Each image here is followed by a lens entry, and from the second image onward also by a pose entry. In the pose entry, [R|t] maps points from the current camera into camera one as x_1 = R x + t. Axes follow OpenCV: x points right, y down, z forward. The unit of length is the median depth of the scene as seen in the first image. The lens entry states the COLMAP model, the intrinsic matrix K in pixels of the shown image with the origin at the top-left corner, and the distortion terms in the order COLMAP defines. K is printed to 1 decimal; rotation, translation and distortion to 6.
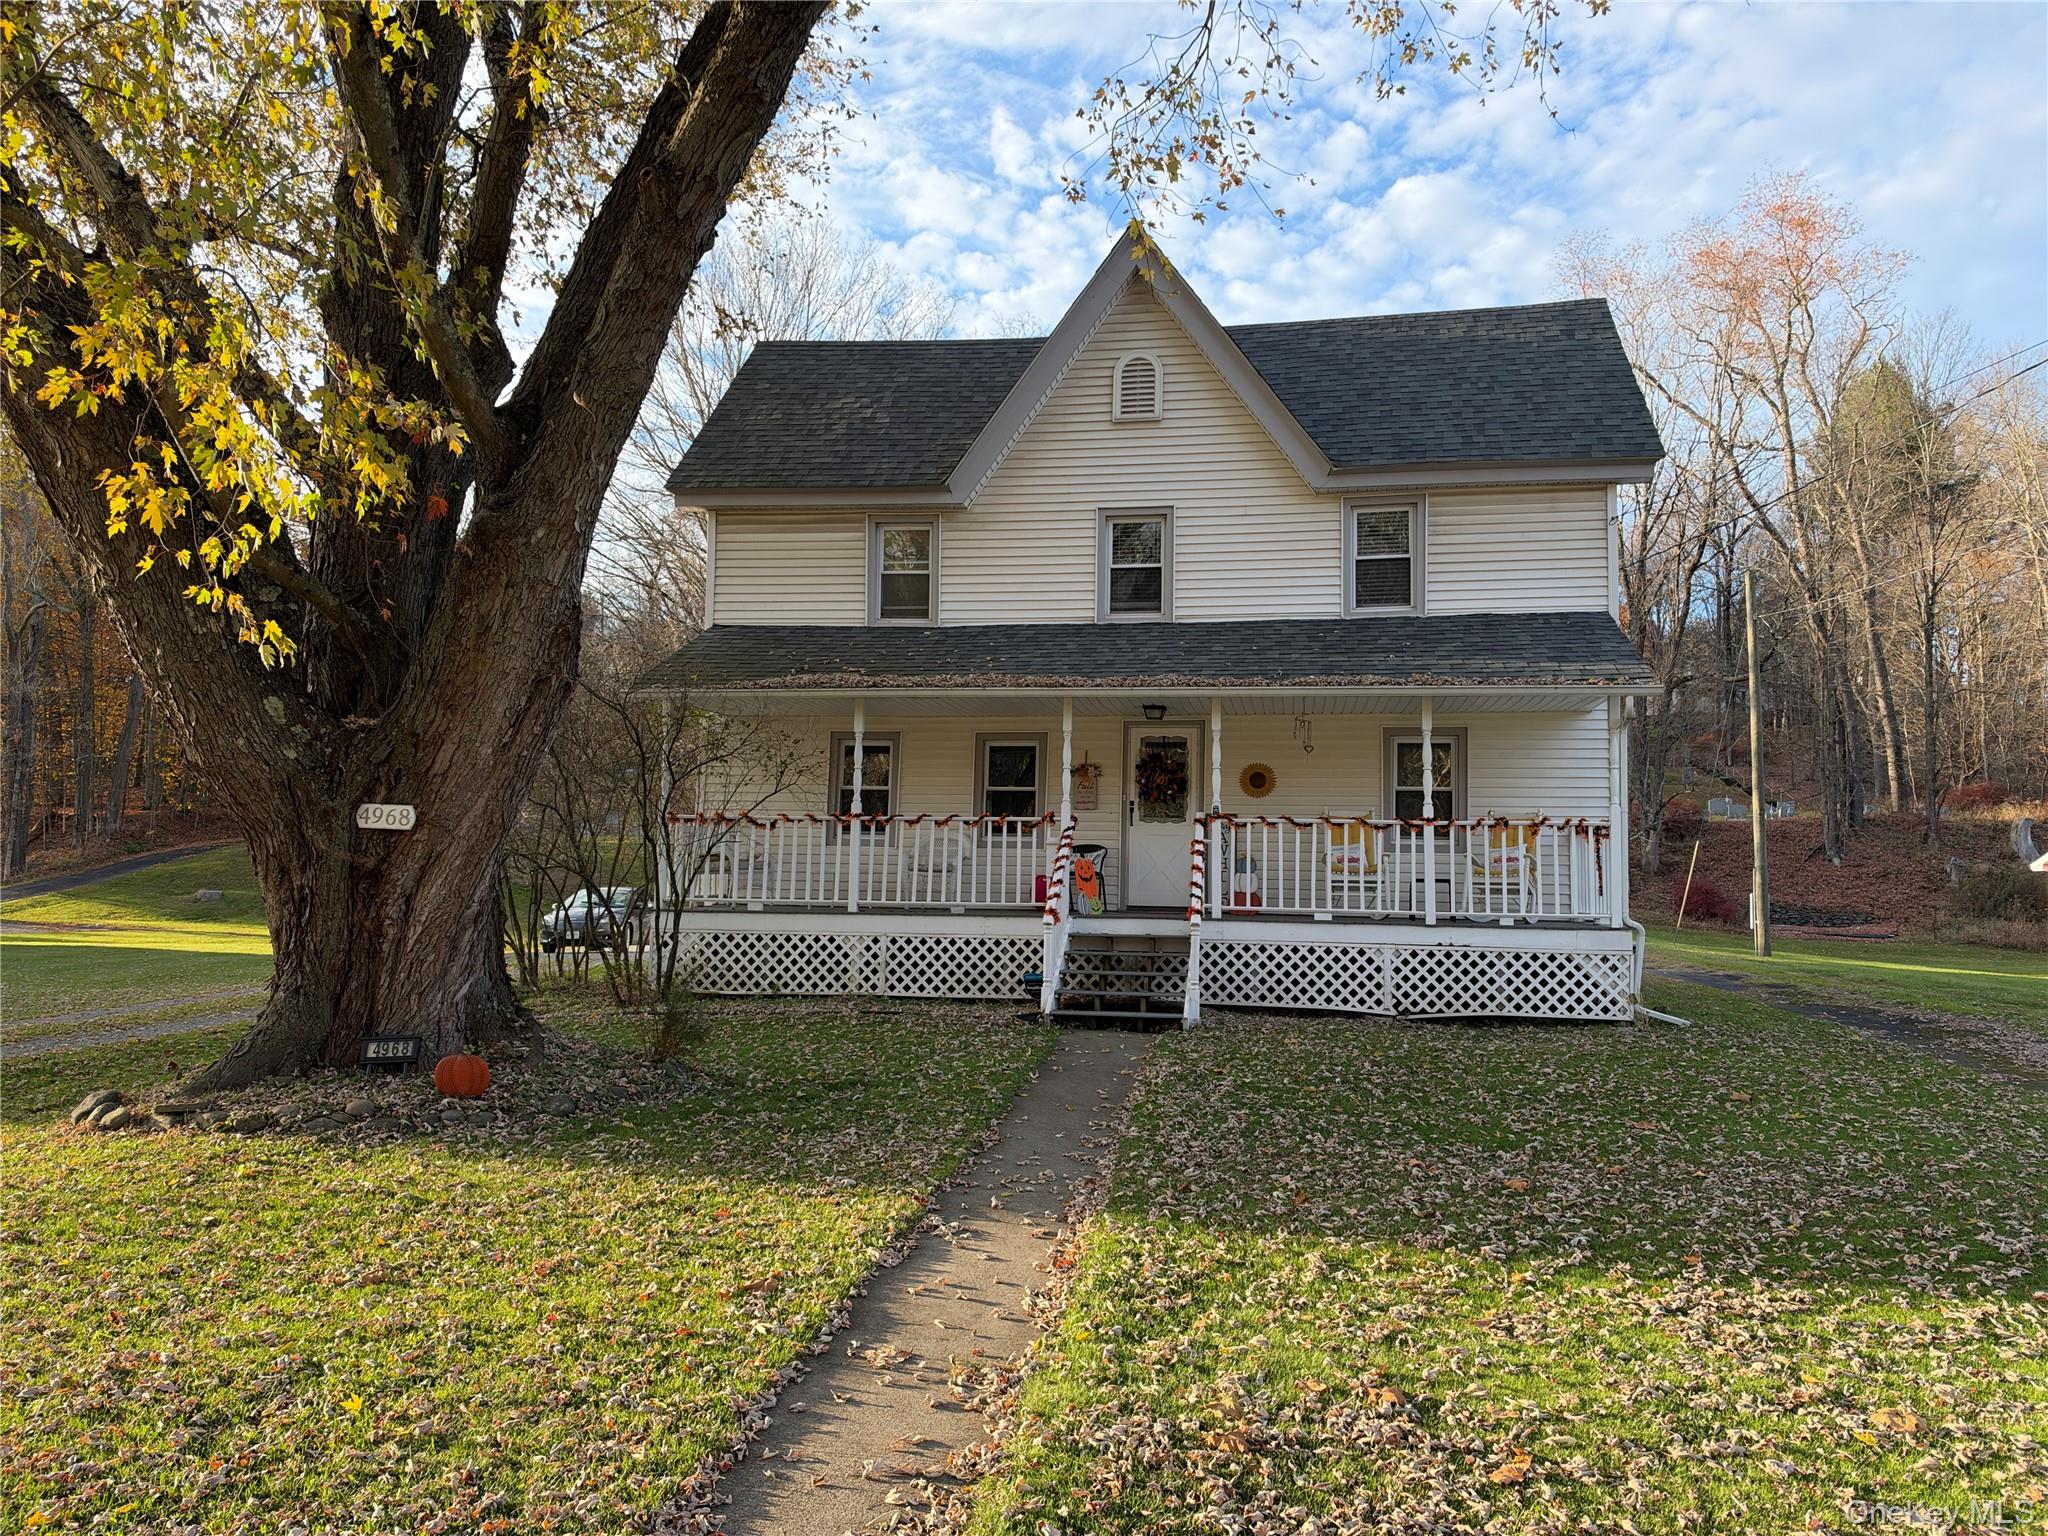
lens RADIAL K [[1442.8, 0, 1024.0], [0, 1442.8, 768.0], [0, 0, 1]] dist [0.139851, -0.001966]
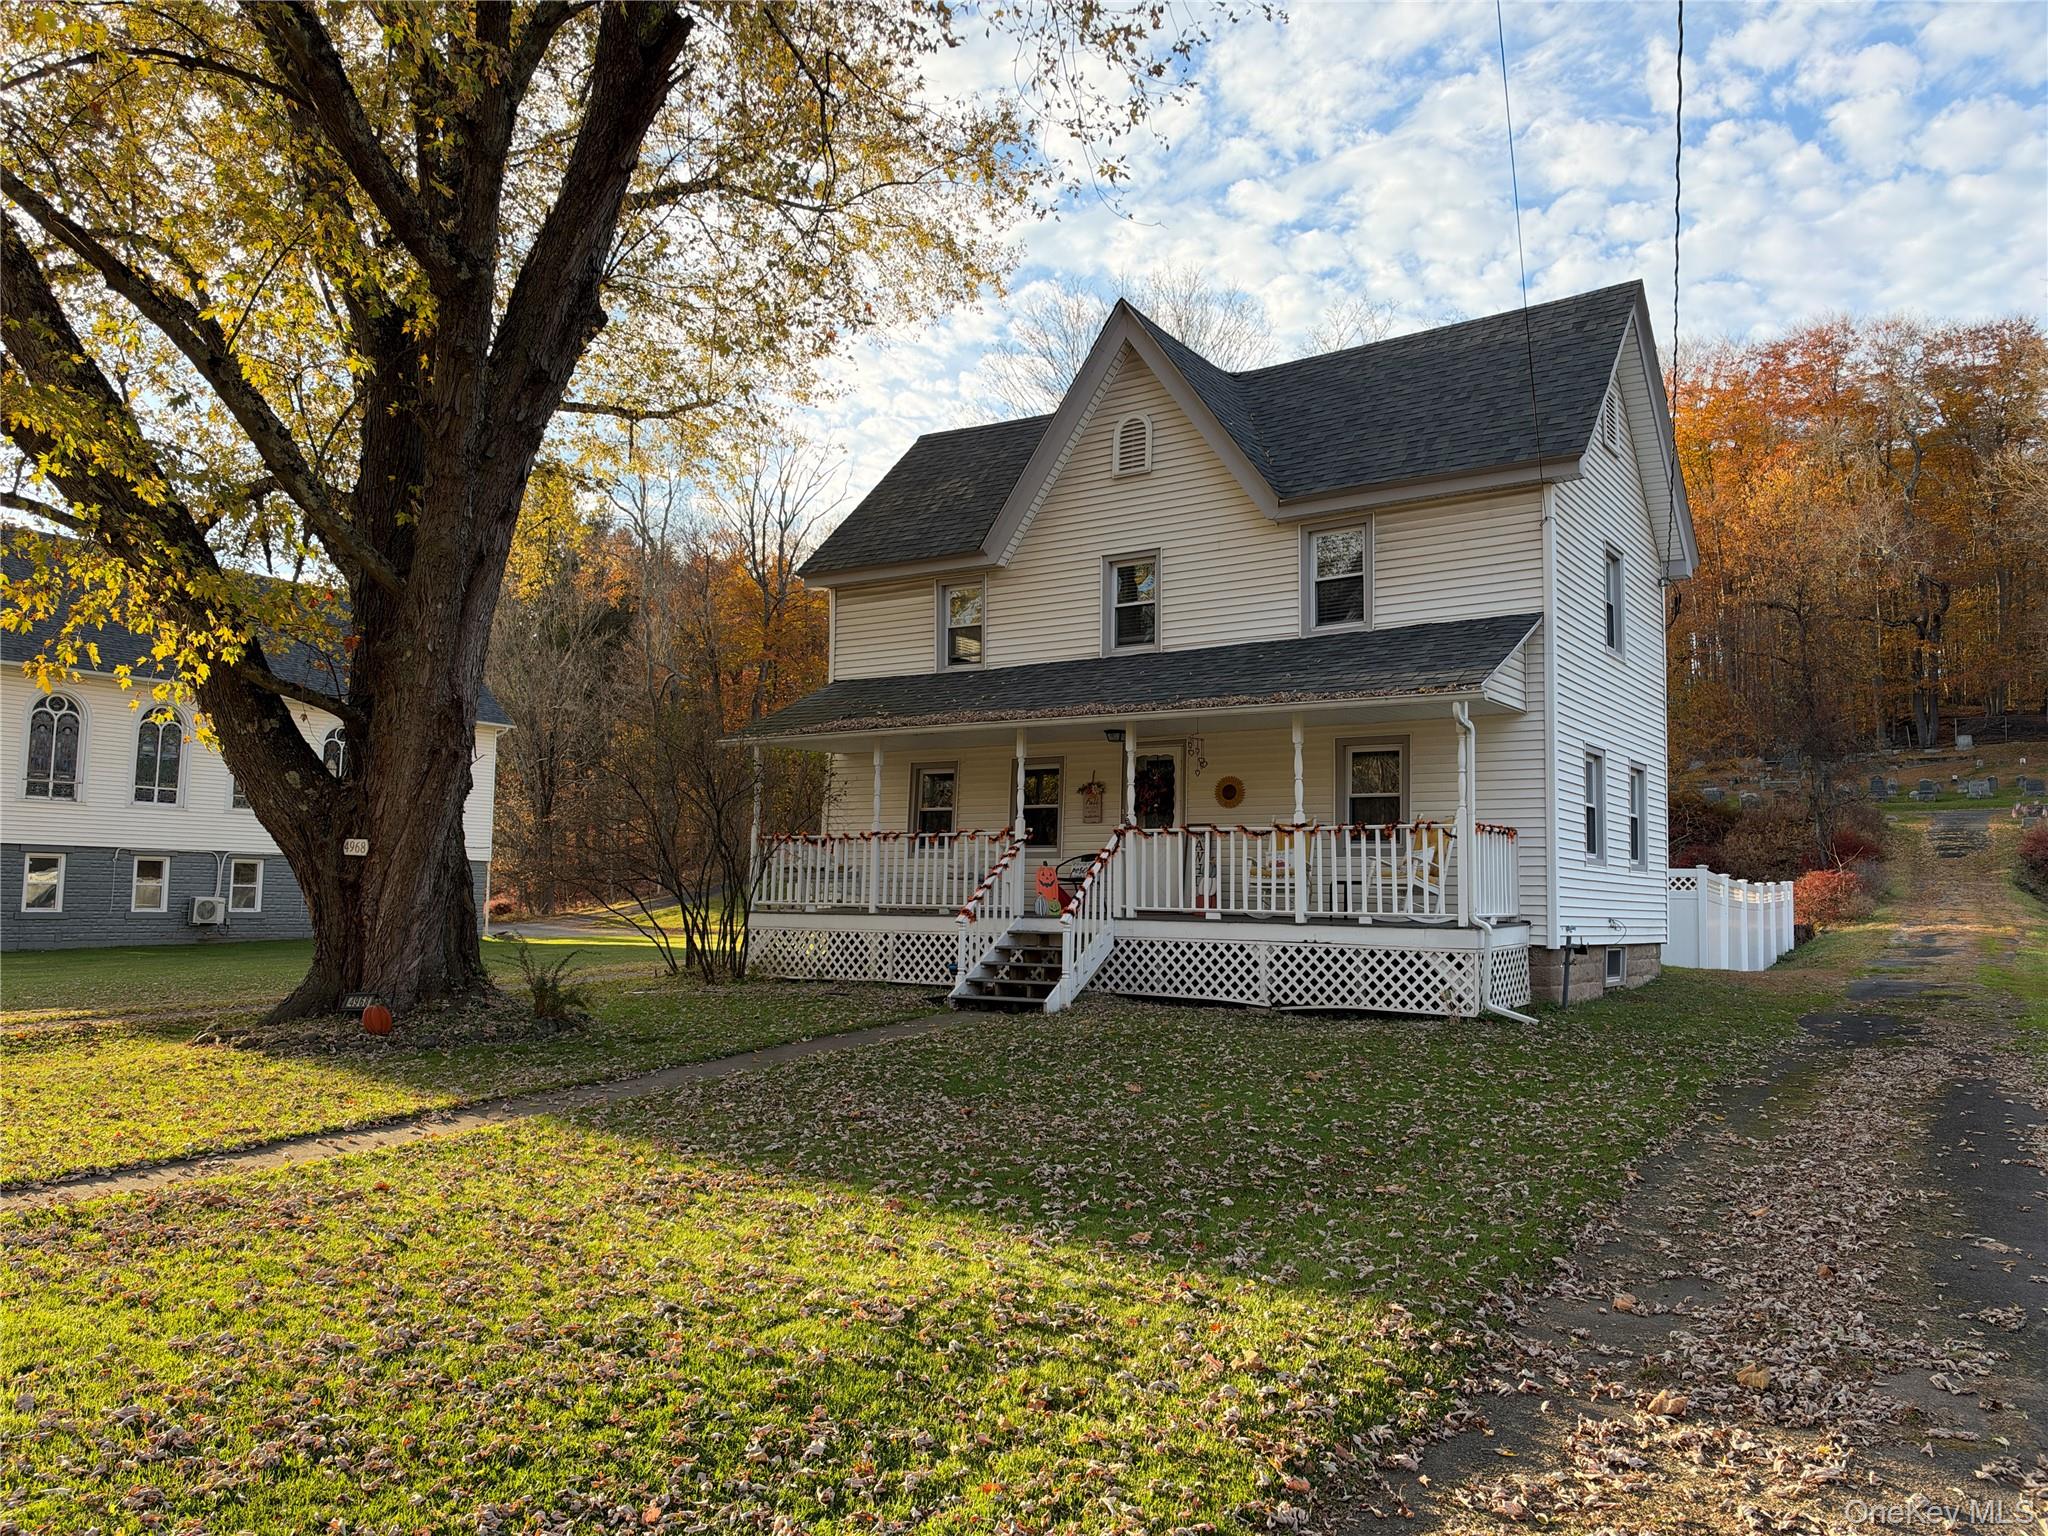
lens RADIAL K [[1452.0, 0, 1028.1], [0, 1452.0, 757.6], [0, 0, 1]] dist [0.227898, -0.000148]
pose [[0.910867, -0.044666, -0.410275, 0.518208], [0.038367, 0.998985, -0.023578, 0.002696], [0.410912, 0.005735, 0.911657, -0.069042]]
